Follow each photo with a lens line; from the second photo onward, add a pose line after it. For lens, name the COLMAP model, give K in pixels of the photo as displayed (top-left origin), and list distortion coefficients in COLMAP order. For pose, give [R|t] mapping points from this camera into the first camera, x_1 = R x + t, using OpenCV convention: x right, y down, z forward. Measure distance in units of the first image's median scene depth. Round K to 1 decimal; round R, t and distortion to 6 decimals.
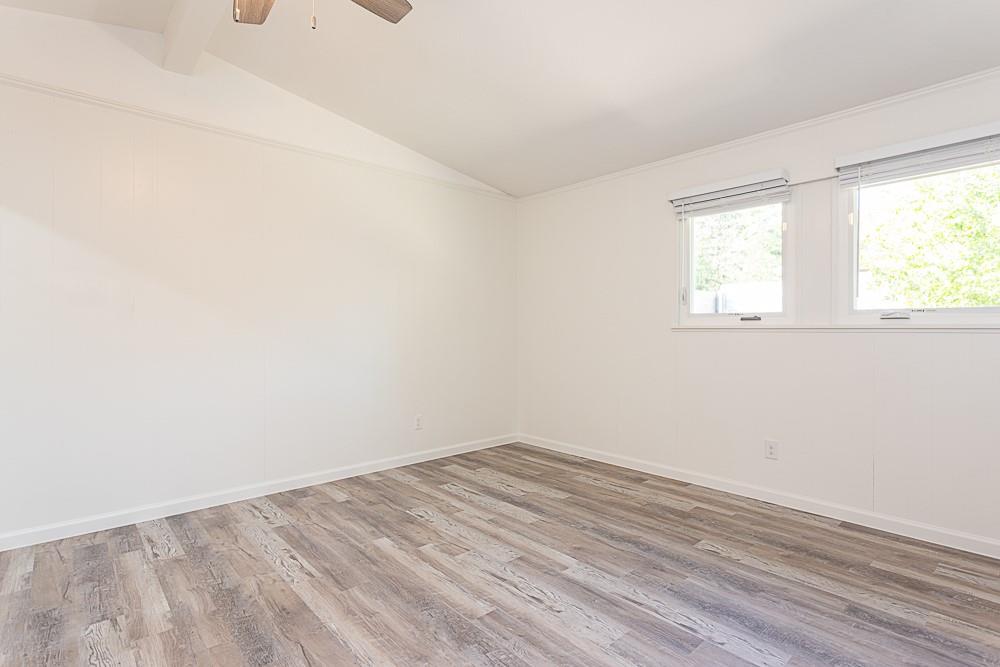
lens RADIAL K [[501.9, 0, 502.9], [0, 501.9, 331.7], [0, 0, 1]] dist [-0.016009, 0.004983]
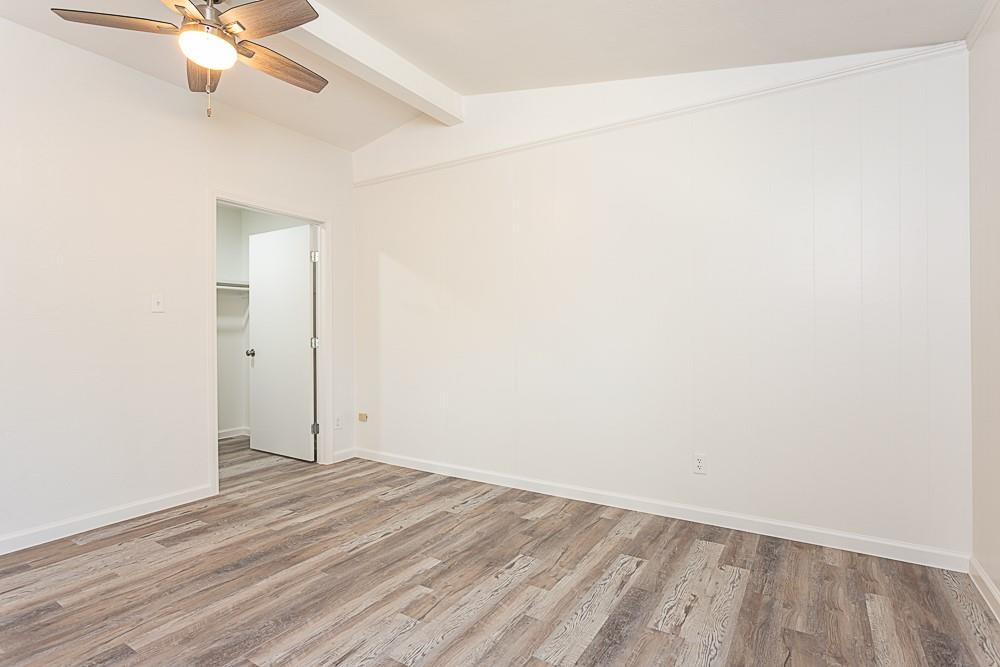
lens RADIAL K [[501.9, 0, 501.9], [0, 501.9, 332.2], [0, 0, 1]] dist [-0.016009, 0.004983]
pose [[0.269369, 0.004119, -0.963028, 0.585654], [-0.007461, 0.999970, 0.002190, 0.000782], [0.963008, 0.006596, 0.269391, 0.776692]]
